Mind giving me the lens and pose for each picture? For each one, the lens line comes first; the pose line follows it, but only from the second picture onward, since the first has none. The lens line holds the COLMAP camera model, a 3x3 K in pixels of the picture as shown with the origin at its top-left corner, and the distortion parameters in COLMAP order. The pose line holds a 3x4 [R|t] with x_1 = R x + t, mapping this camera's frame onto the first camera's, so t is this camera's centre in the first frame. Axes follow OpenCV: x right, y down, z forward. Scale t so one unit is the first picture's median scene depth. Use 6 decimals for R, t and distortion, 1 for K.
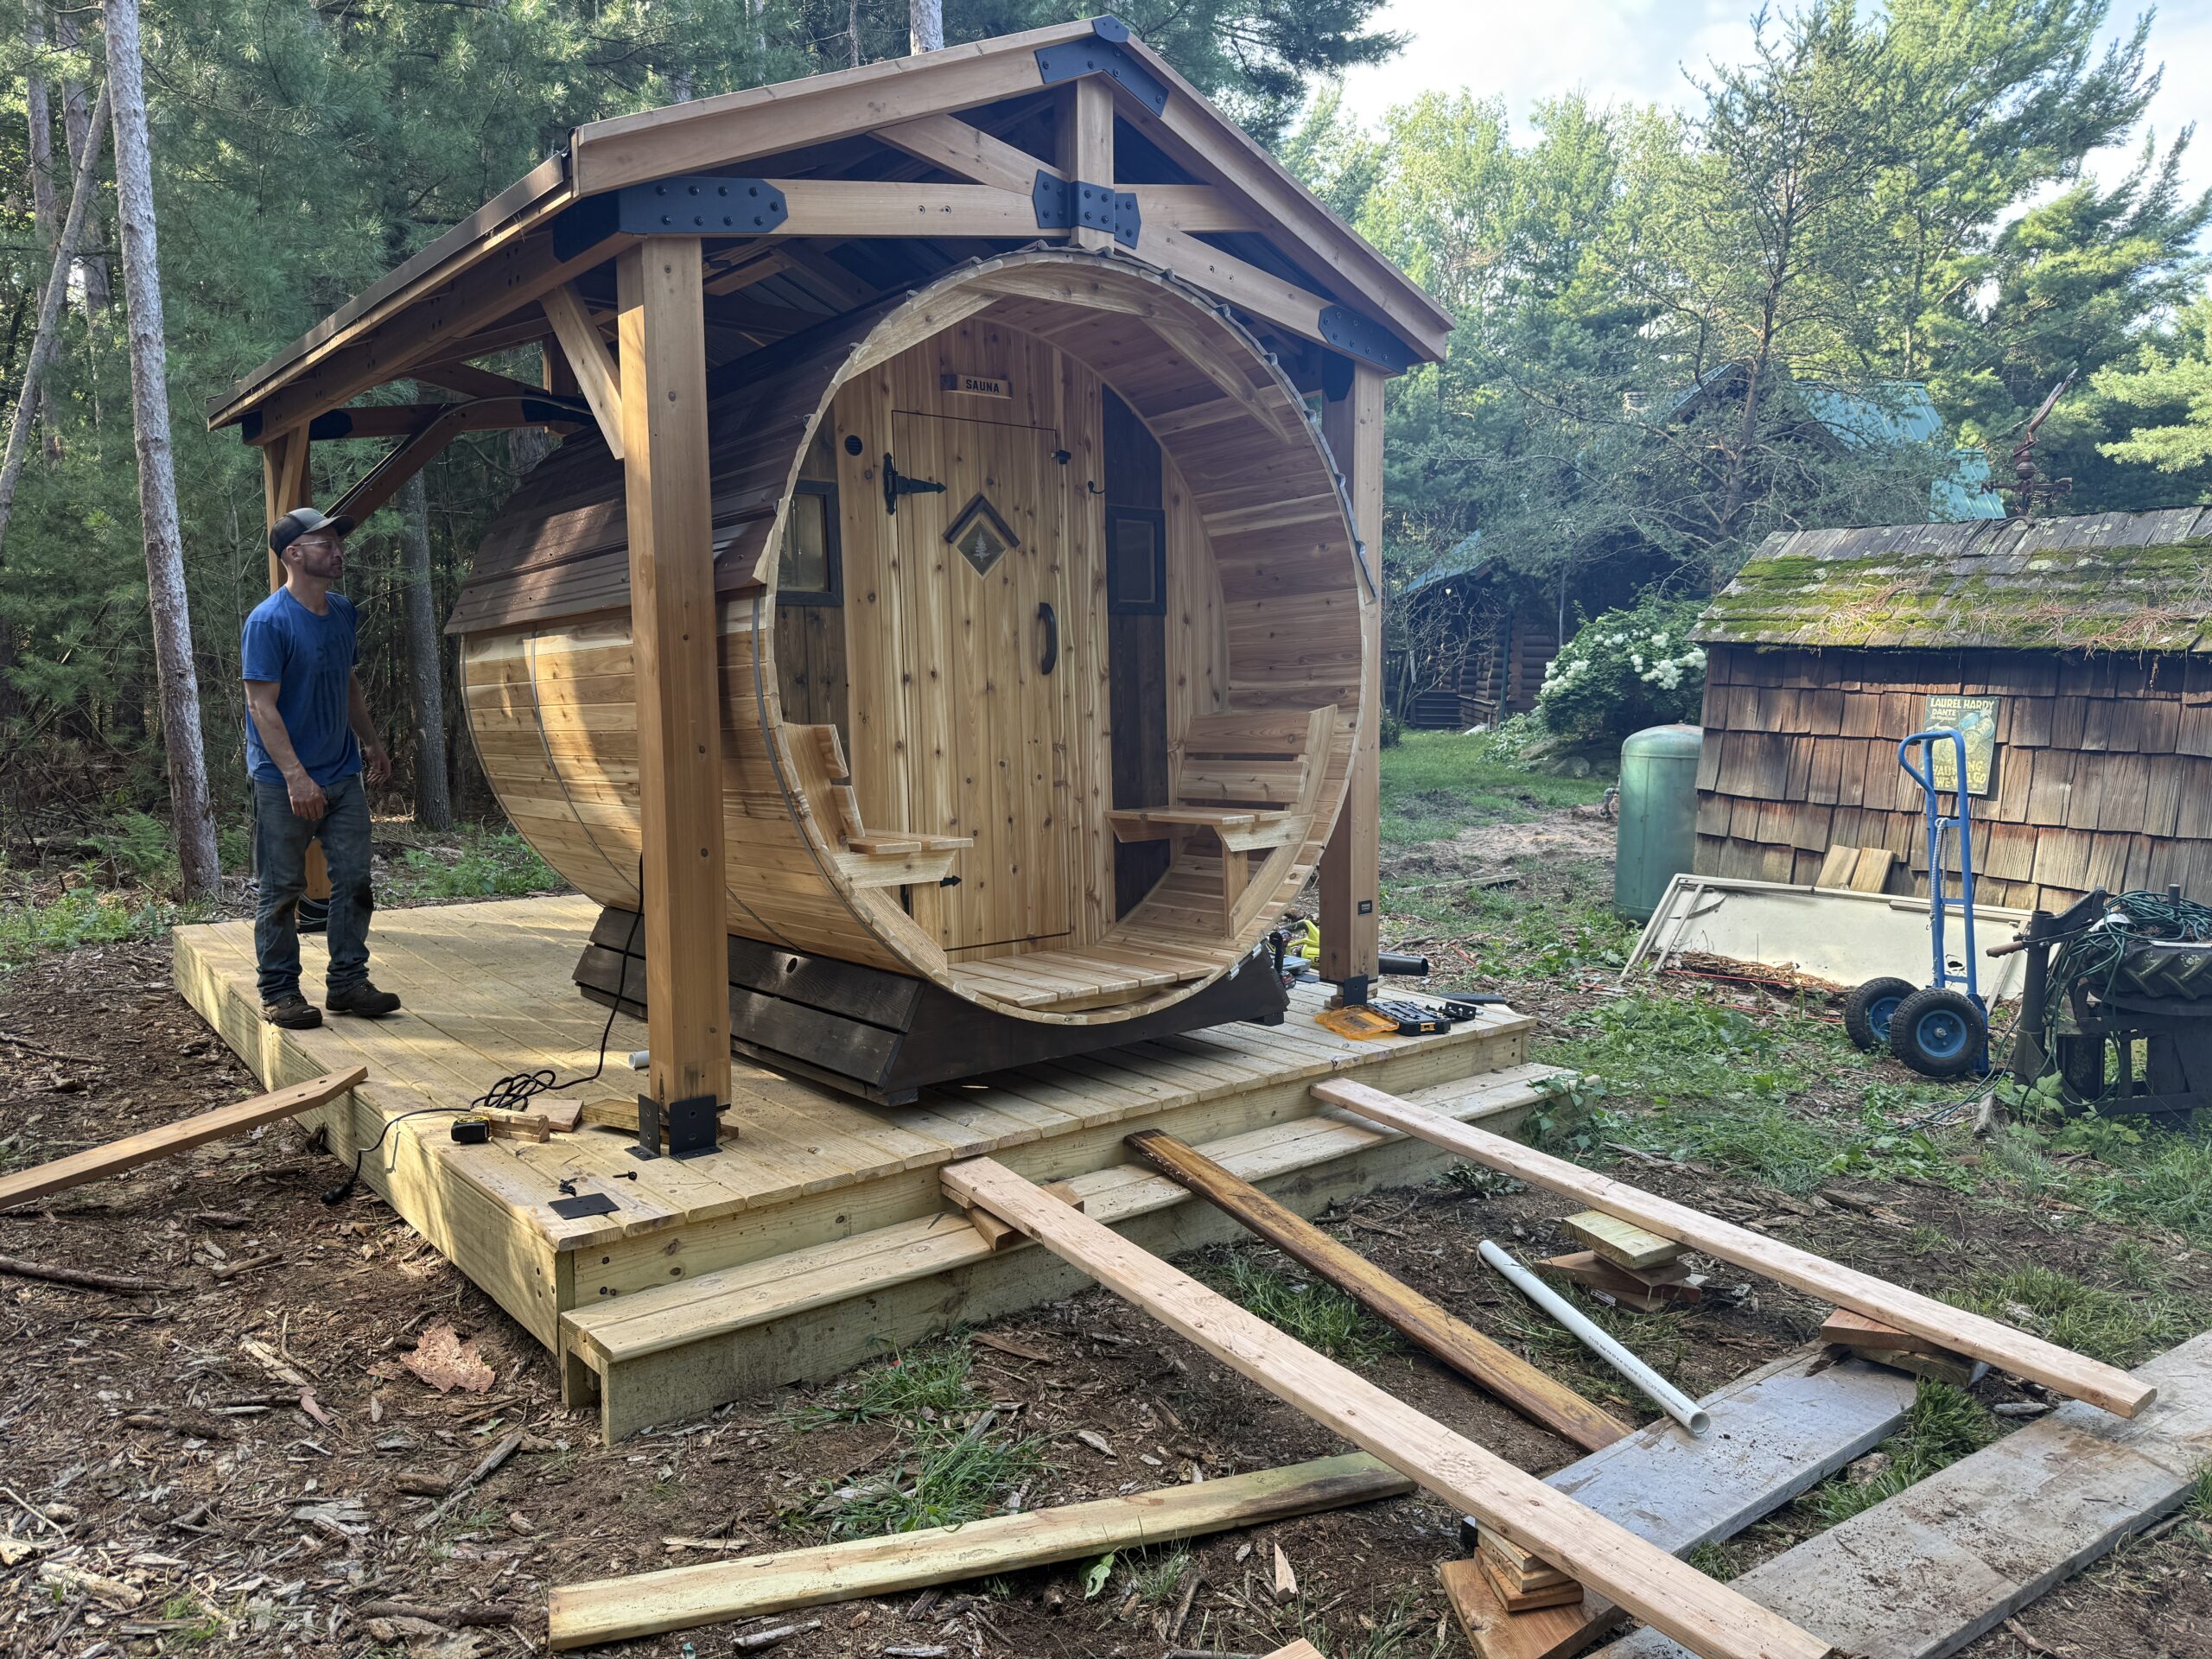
lens RADIAL K [[1535.6, 0, 1121.1], [0, 1535.6, 821.5], [0, 0, 1]] dist [0.140493, -0.245136]
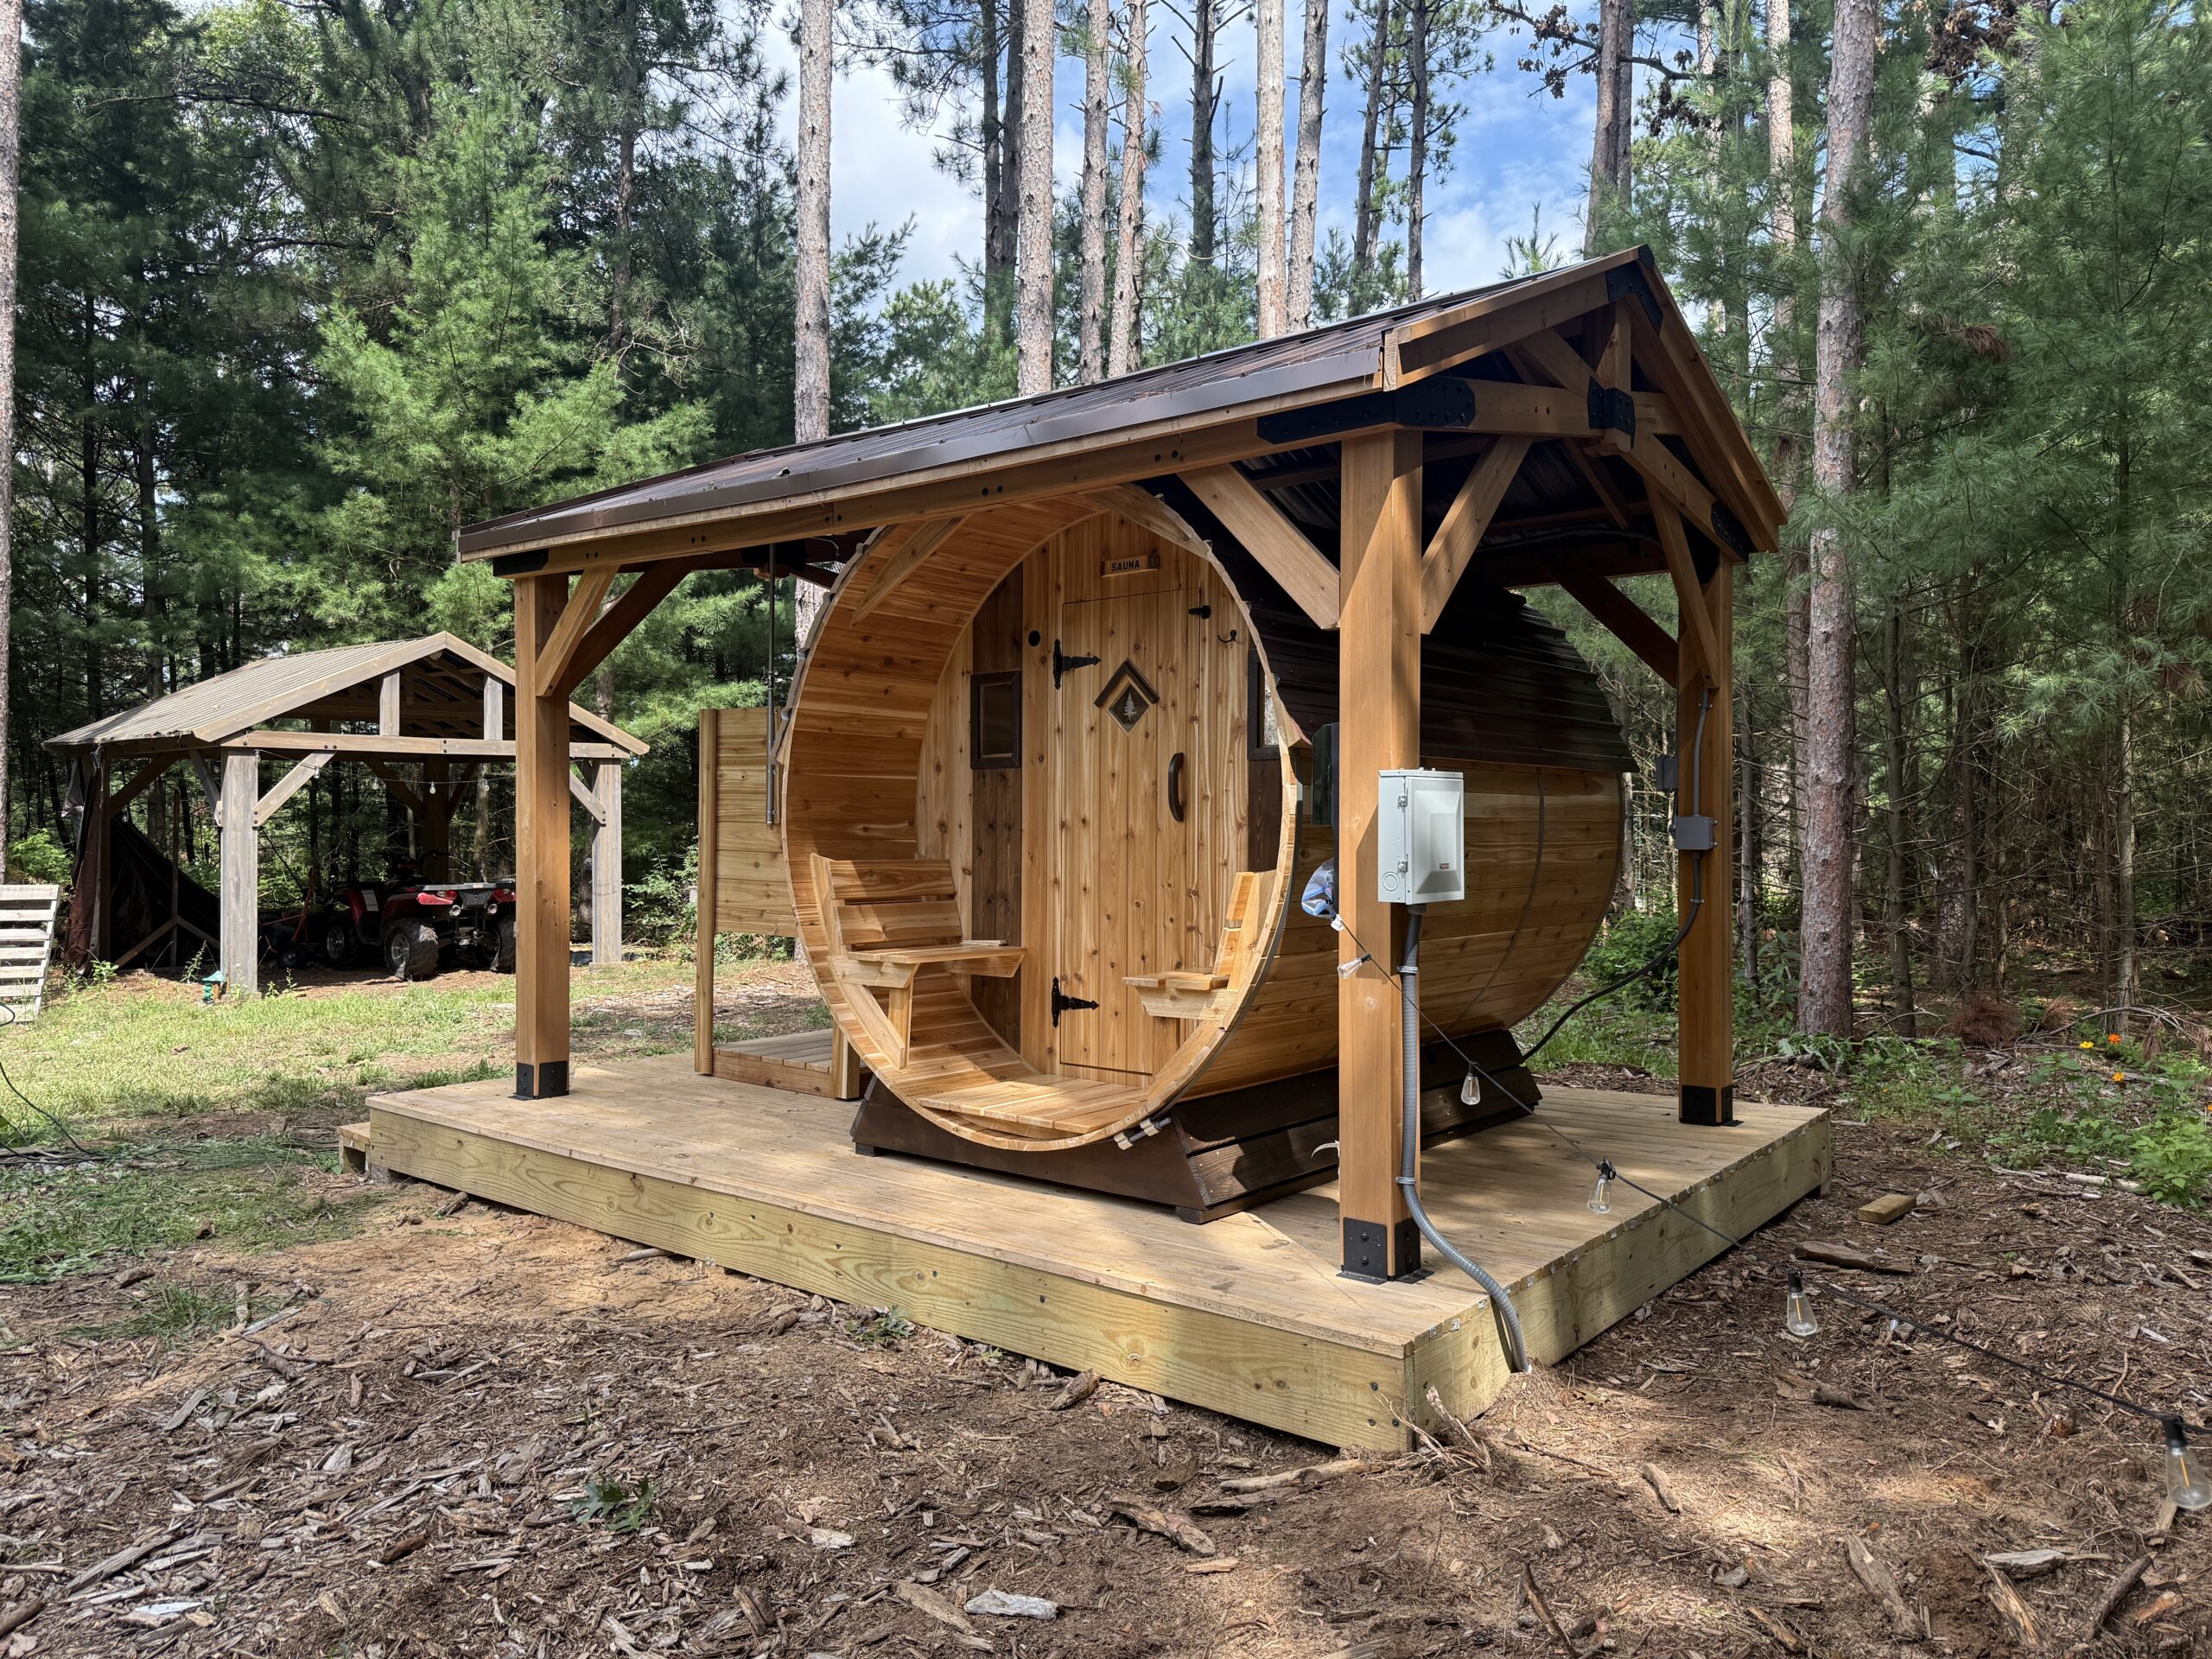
lens RADIAL K [[1527.7, 0, 1106.0], [0, 1527.7, 829.5], [0, 0, 1]] dist [0.204080, -0.427648]
pose [[0.201296, 0.021548, -0.979293, 0.939356], [-0.083643, 0.996485, 0.004733, -0.090496], [0.975953, 0.080959, 0.202391, 0.738530]]
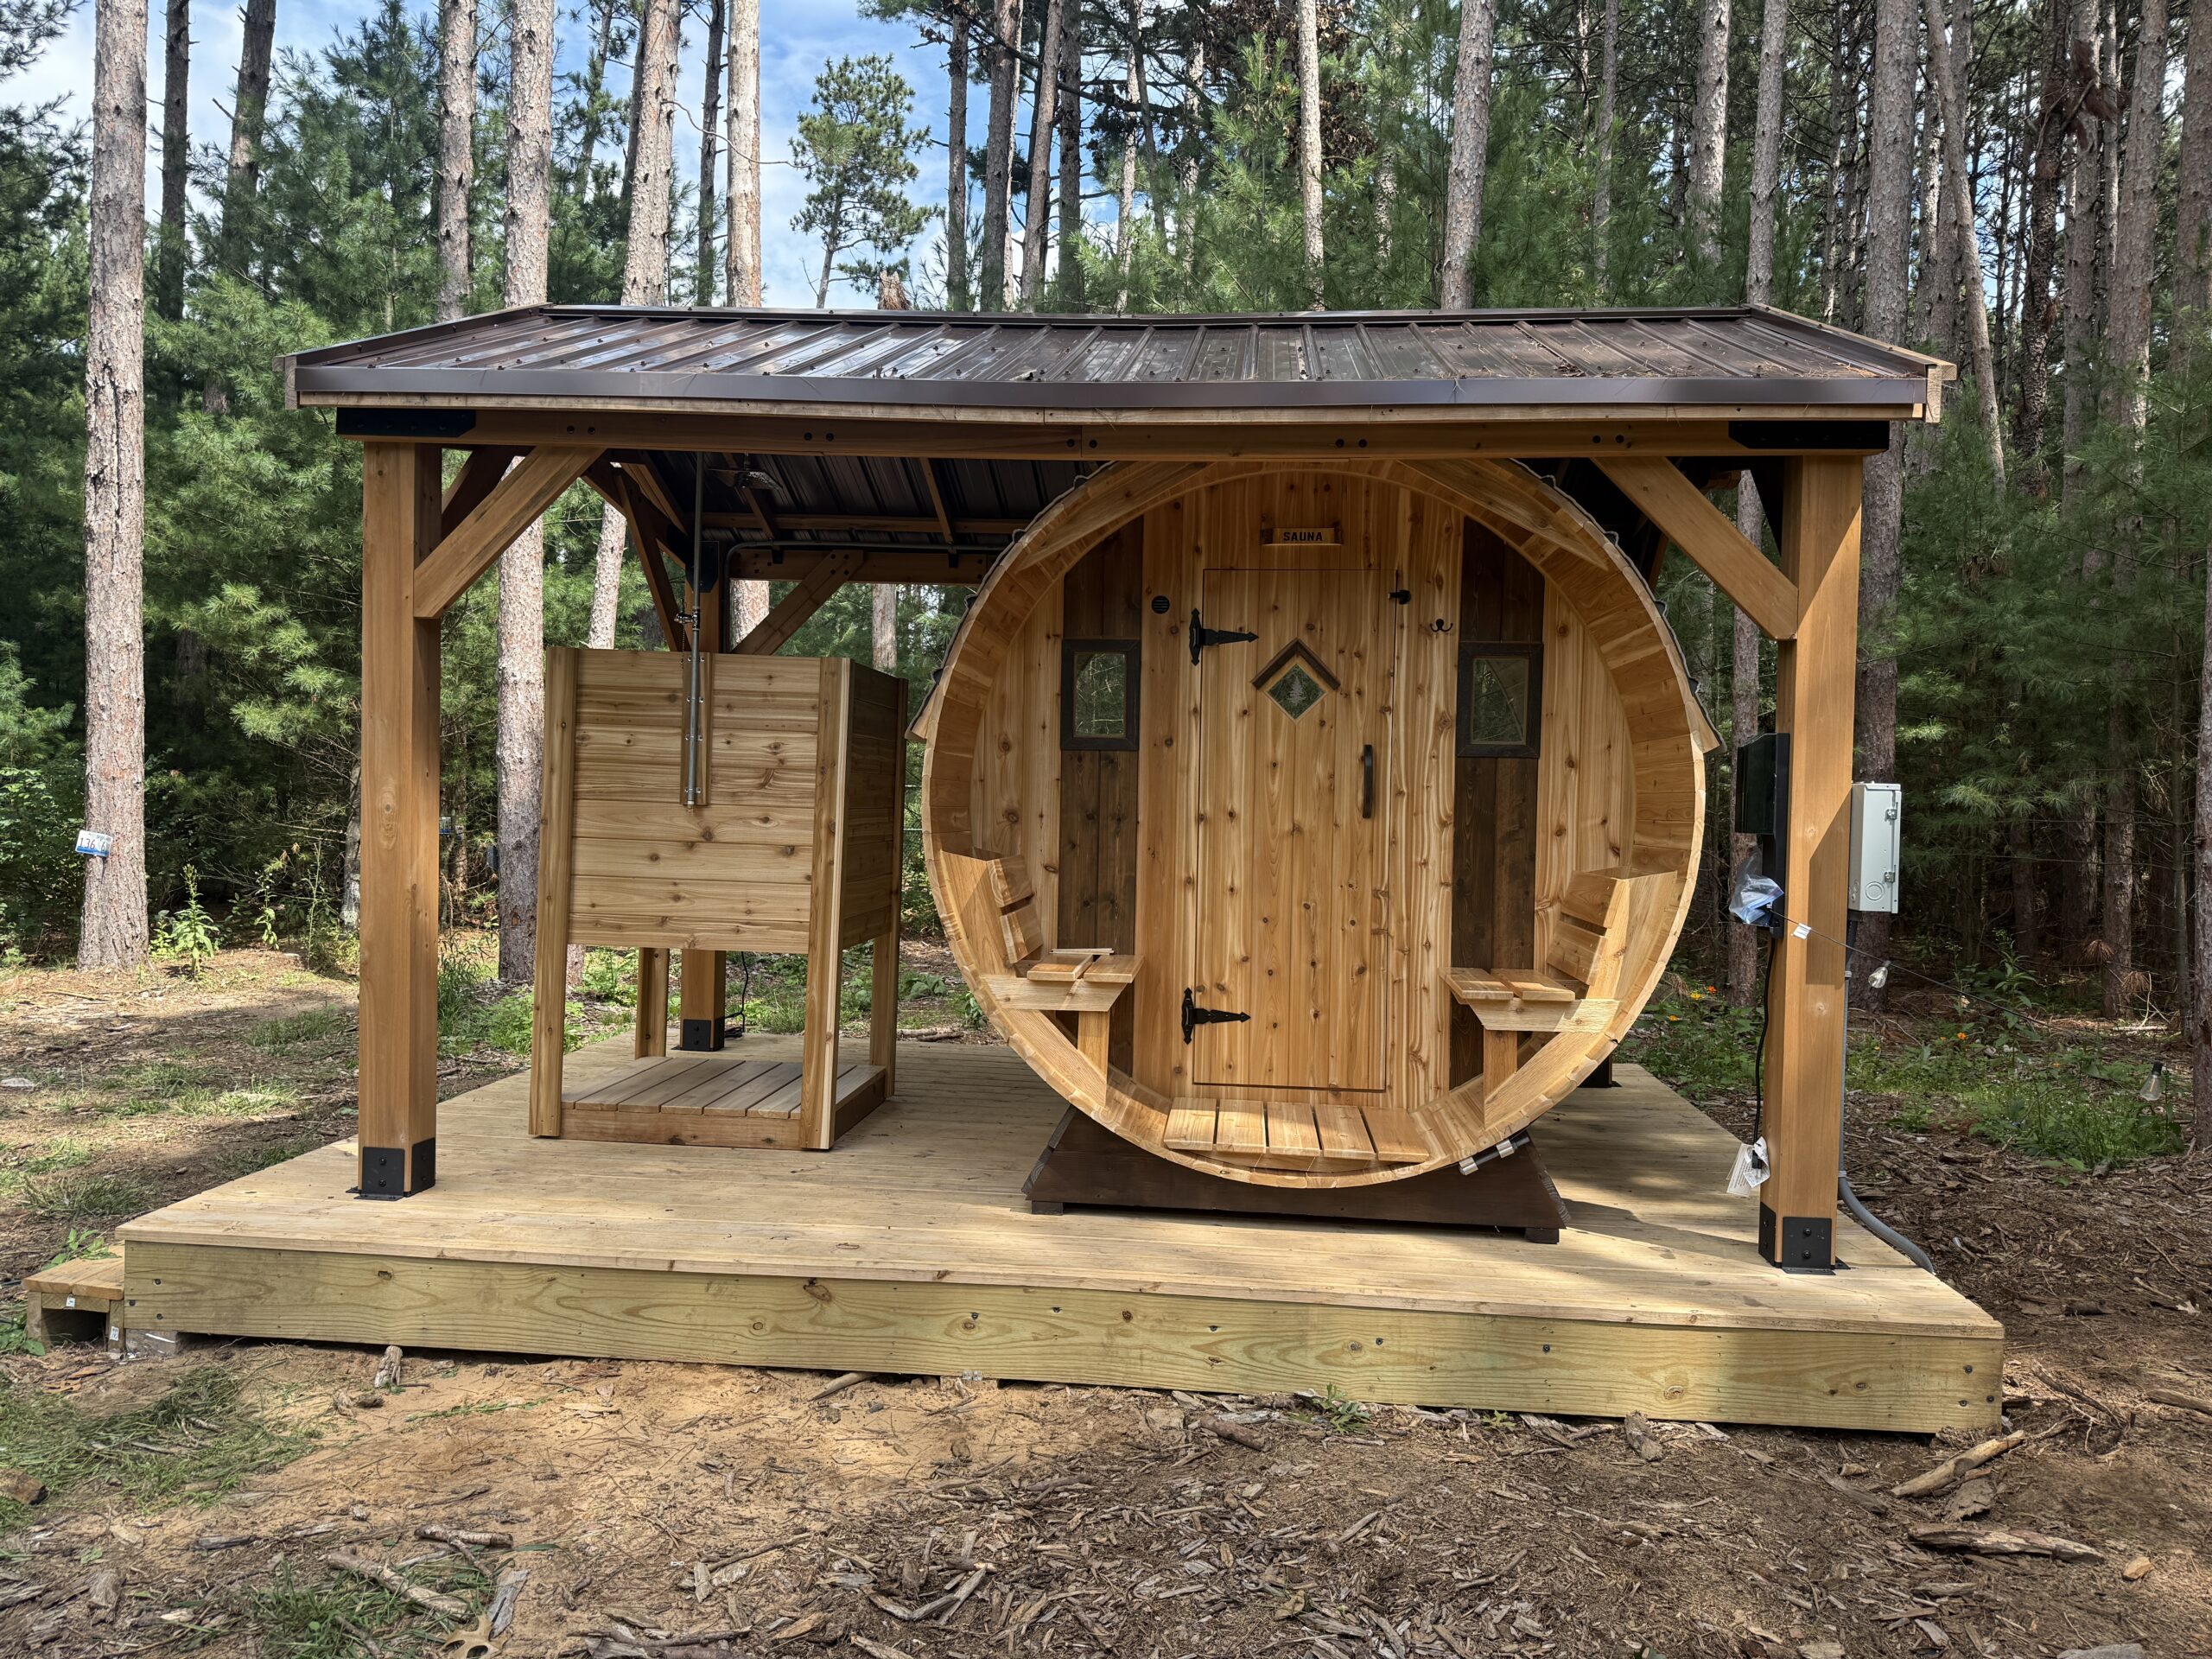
lens RADIAL K [[1535.6, 0, 1121.1], [0, 1535.6, 821.5], [0, 0, 1]] dist [0.140493, -0.245136]
pose [[0.718277, 0.046732, -0.694186, 0.510816], [-0.091278, 0.995447, -0.027433, -0.052403], [0.689743, 0.083069, 0.719273, 0.192531]]
